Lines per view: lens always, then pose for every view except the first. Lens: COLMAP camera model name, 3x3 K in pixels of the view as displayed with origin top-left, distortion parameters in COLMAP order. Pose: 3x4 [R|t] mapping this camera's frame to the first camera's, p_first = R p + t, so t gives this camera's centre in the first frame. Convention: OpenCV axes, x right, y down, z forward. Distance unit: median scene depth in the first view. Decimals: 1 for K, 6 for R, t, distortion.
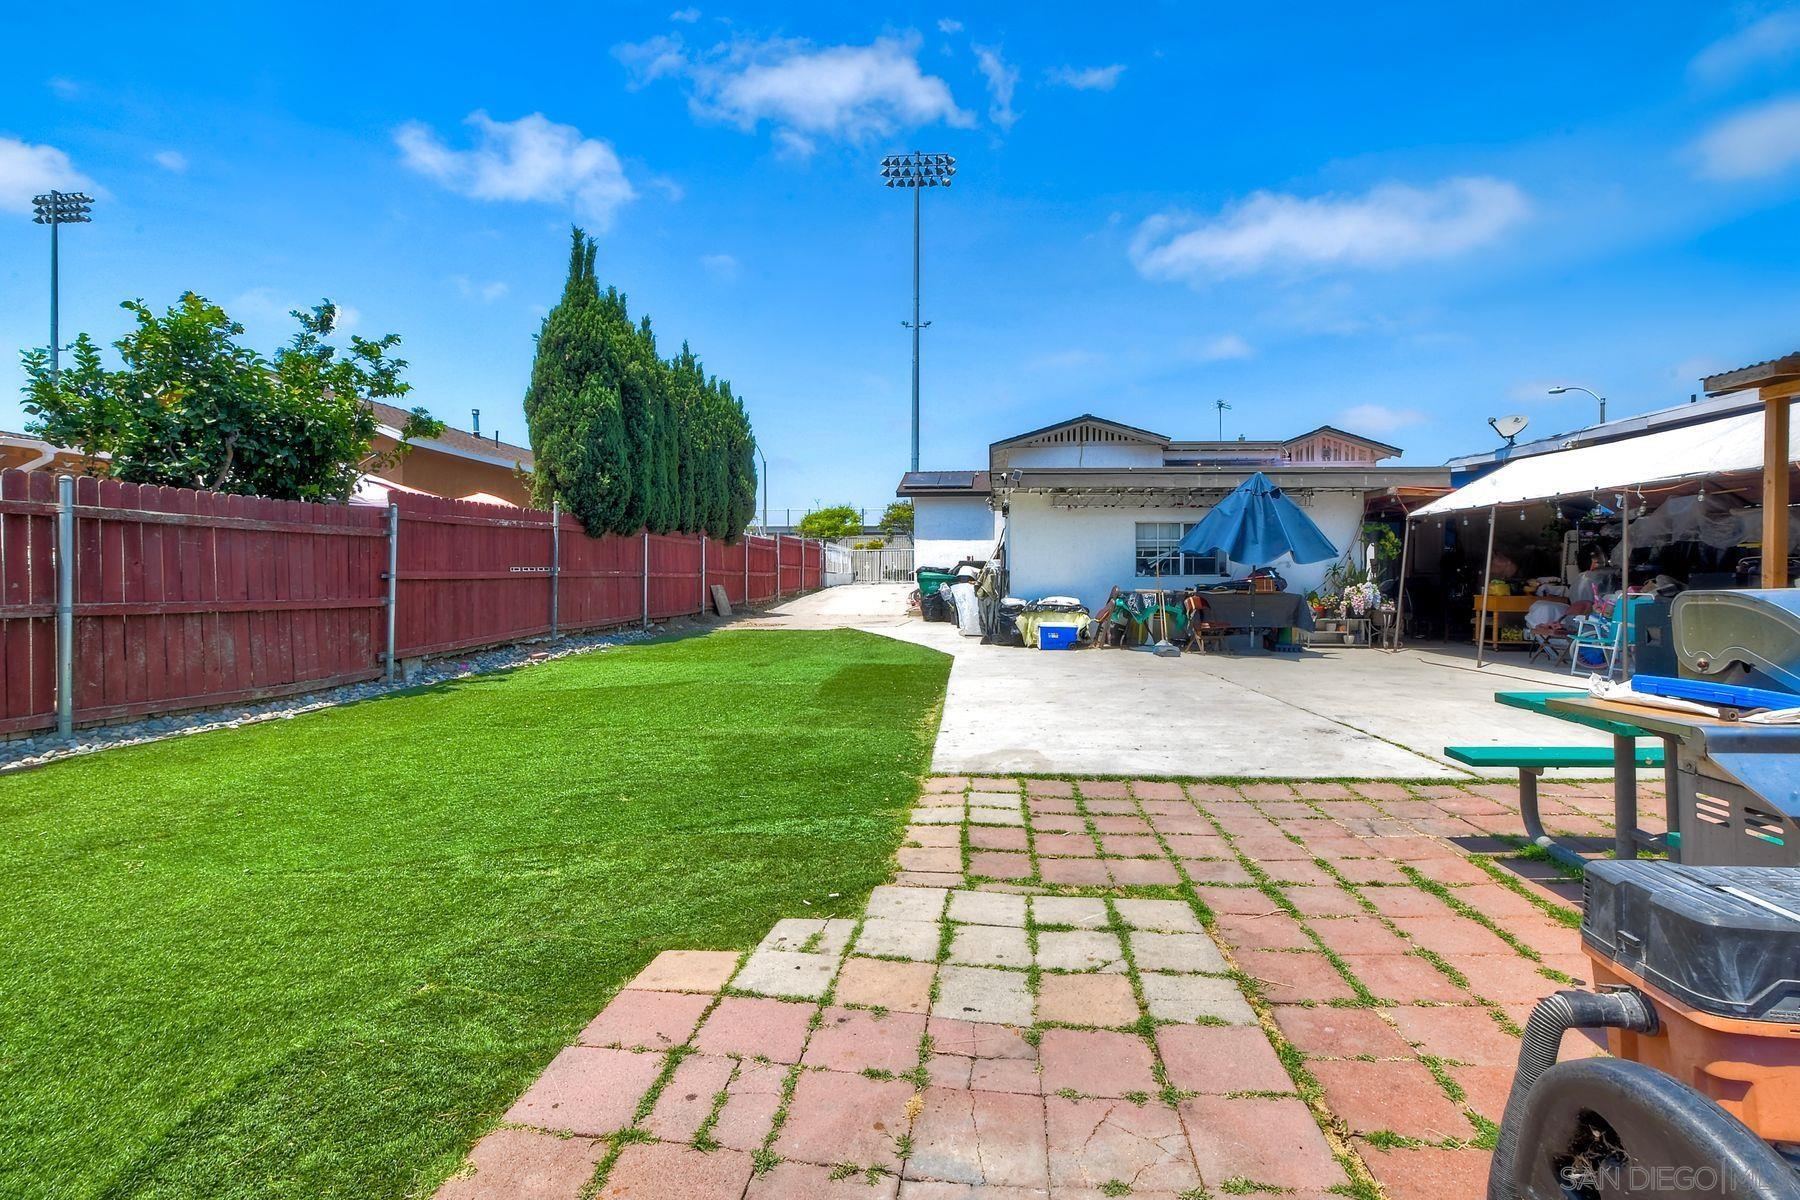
lens RADIAL K [[816.8, 0, 922.0], [0, 816.8, 579.4], [0, 0, 1]] dist [0.001474, 0.000636]
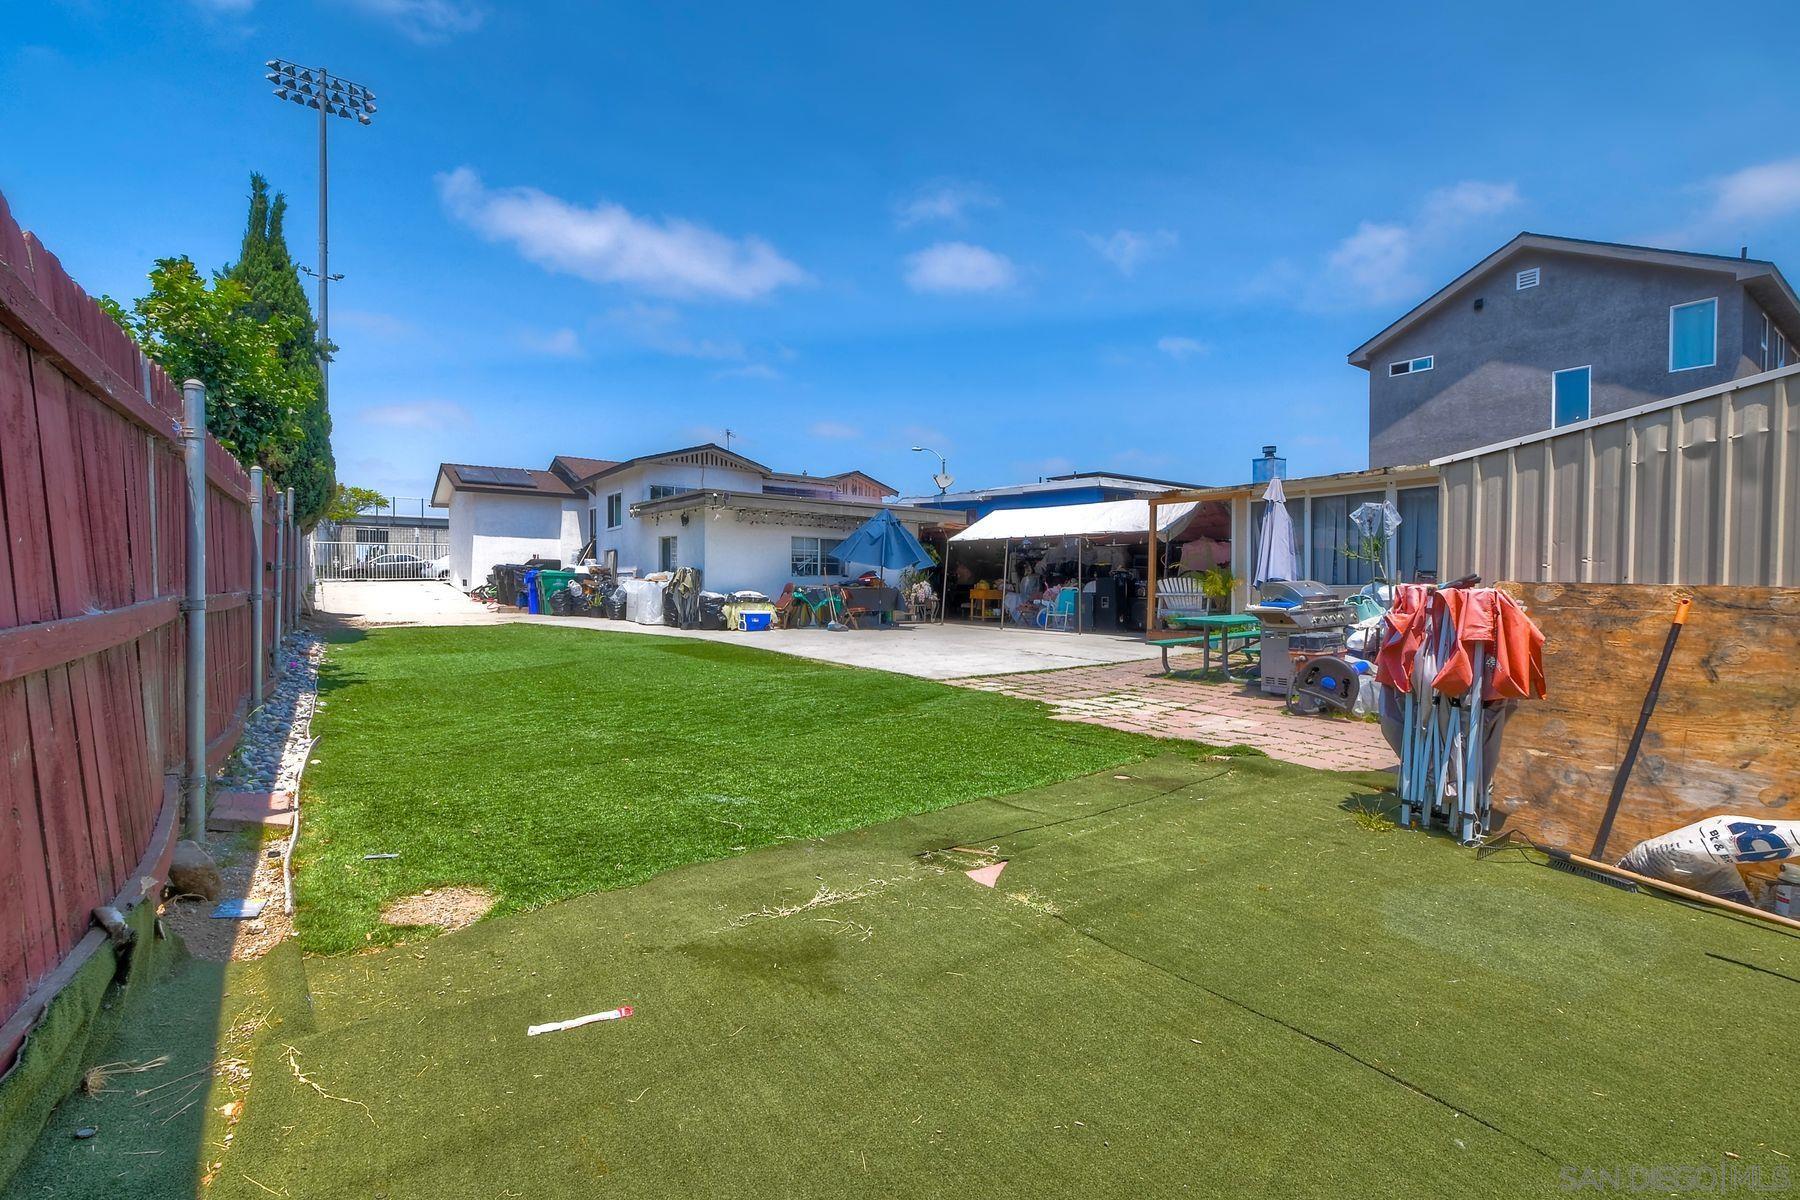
lens RADIAL K [[806.1, 0, 905.5], [0, 806.1, 598.3], [0, 0, 1]] dist [0.000263, -0.000336]
pose [[0.746769, -0.007596, 0.665040, -0.514697], [-0.007174, 0.999785, 0.019475, 0.006096], [-0.665045, -0.019315, 0.746554, -0.135614]]
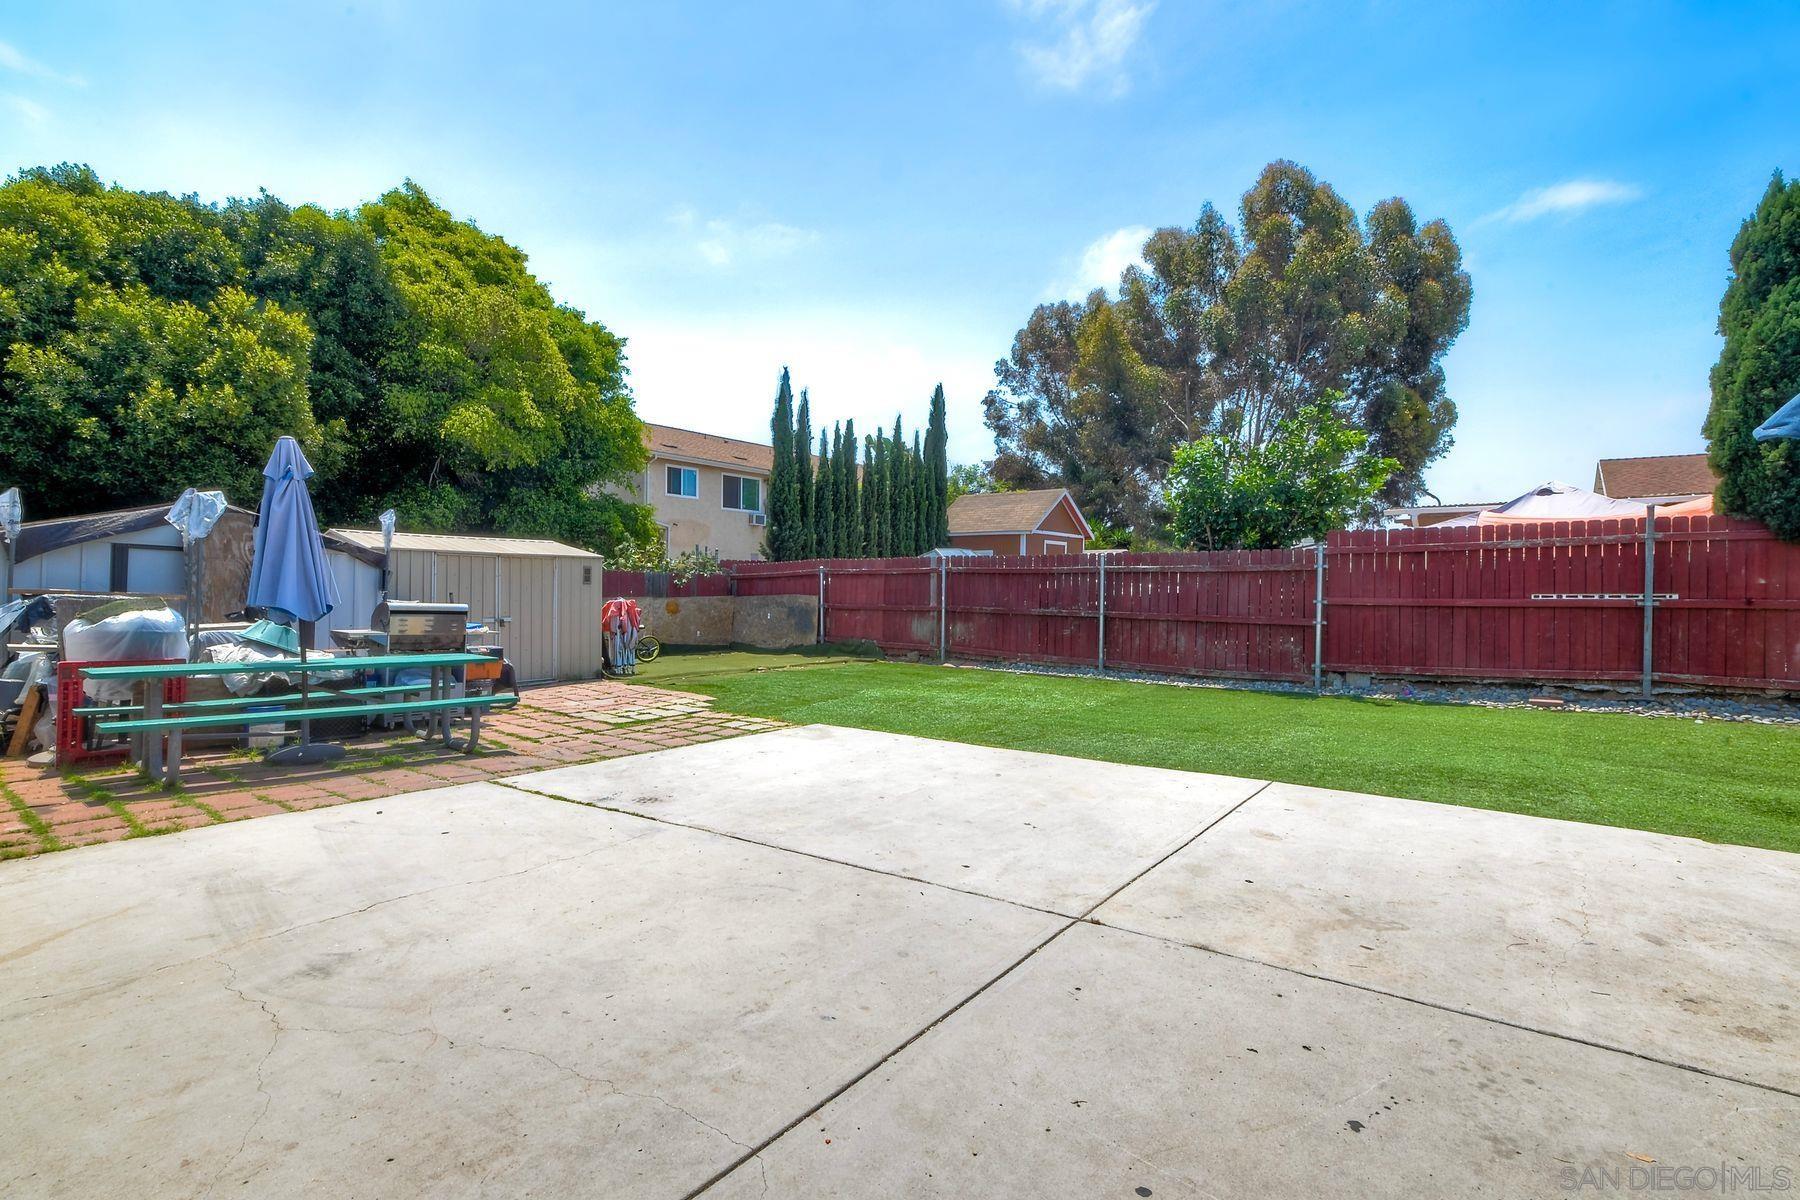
lens RADIAL K [[804.3, 0, 896.2], [0, 804.3, 603.3], [0, 0, 1]] dist [-0.000436, -0.000071]
pose [[-0.550074, 0.011333, -0.835039, 0.499015], [-0.009694, 0.999754, 0.019954, -0.013724], [0.835059, 0.019072, -0.549829, 0.798863]]
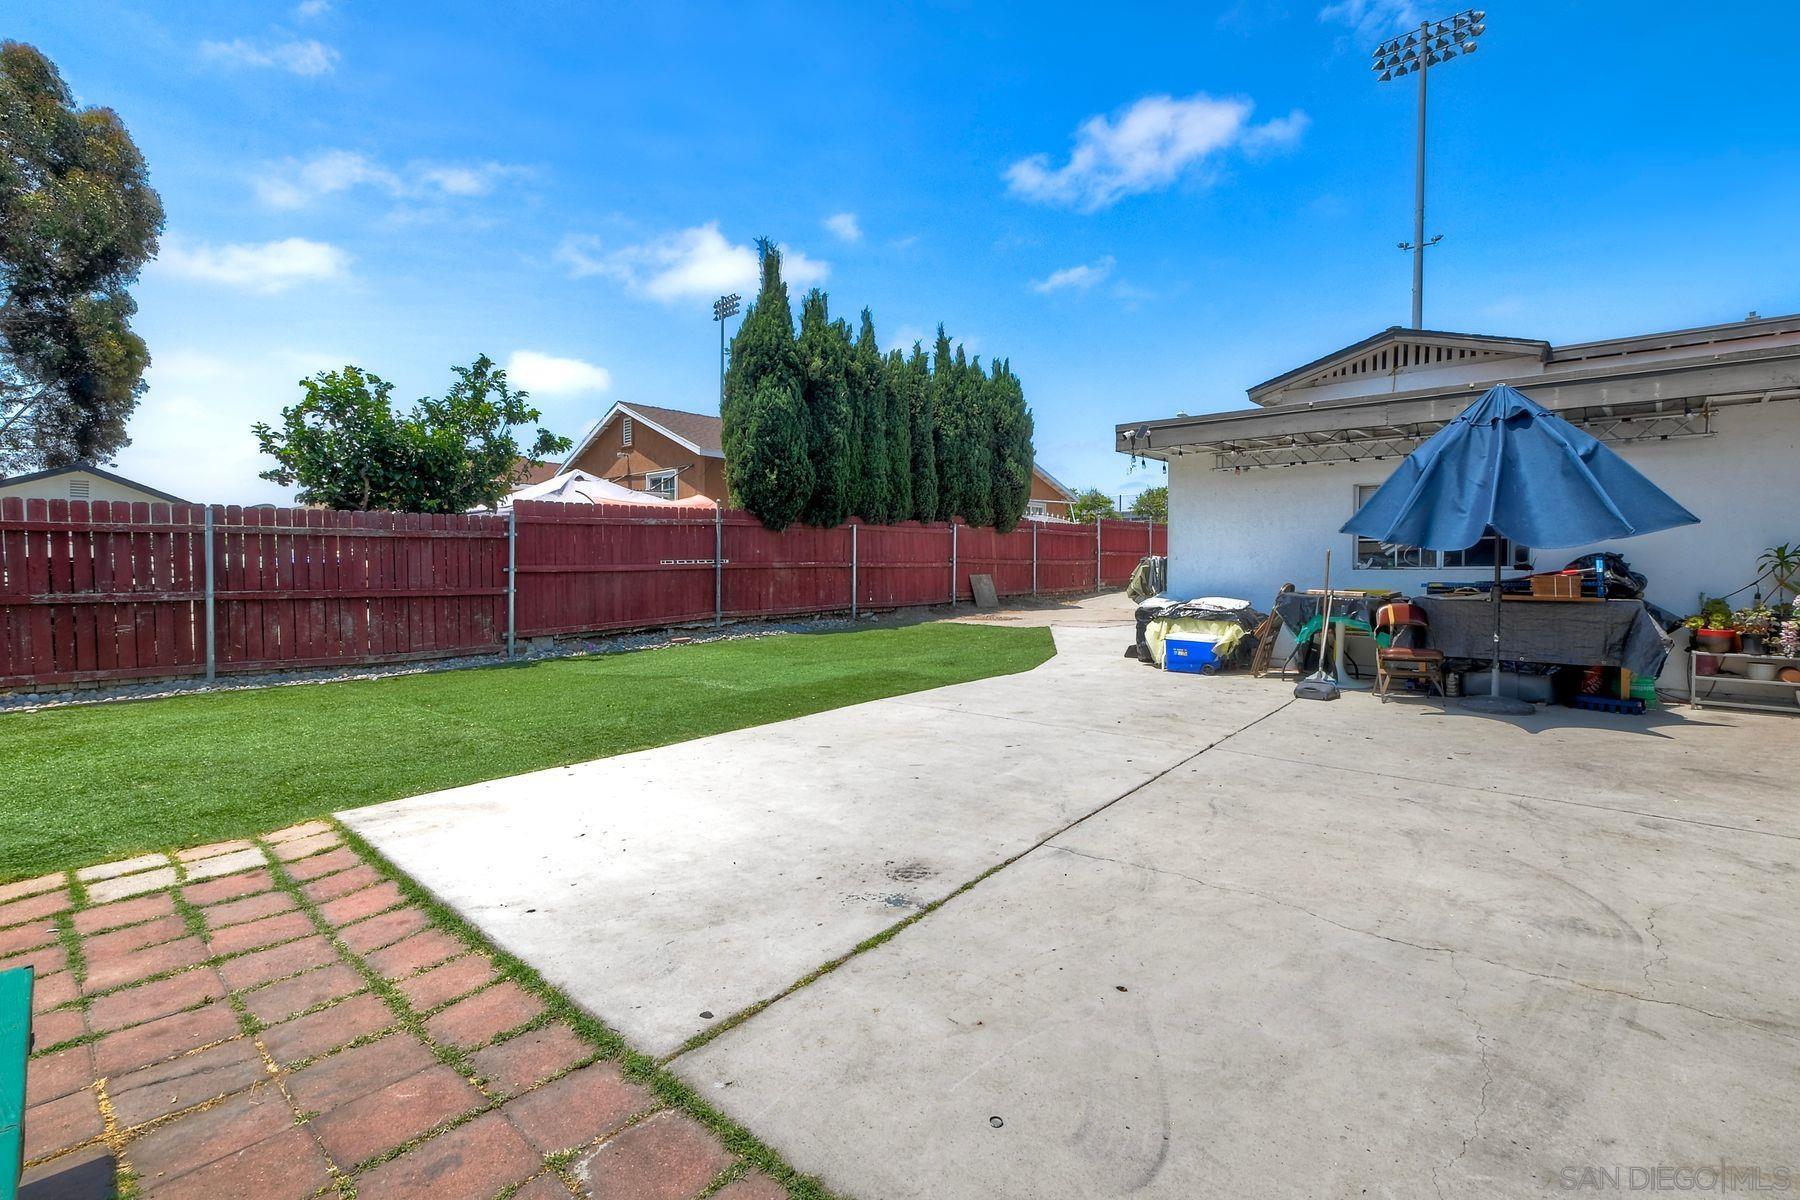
lens RADIAL K [[814.4, 0, 901.1], [0, 814.4, 574.2], [0, 0, 1]] dist [-0.000827, -0.000032]
pose [[0.784316, 0.007161, -0.620320, 0.401648], [0.001614, 0.999906, 0.013584, -0.009336], [0.620359, -0.011656, 0.784231, 0.284646]]
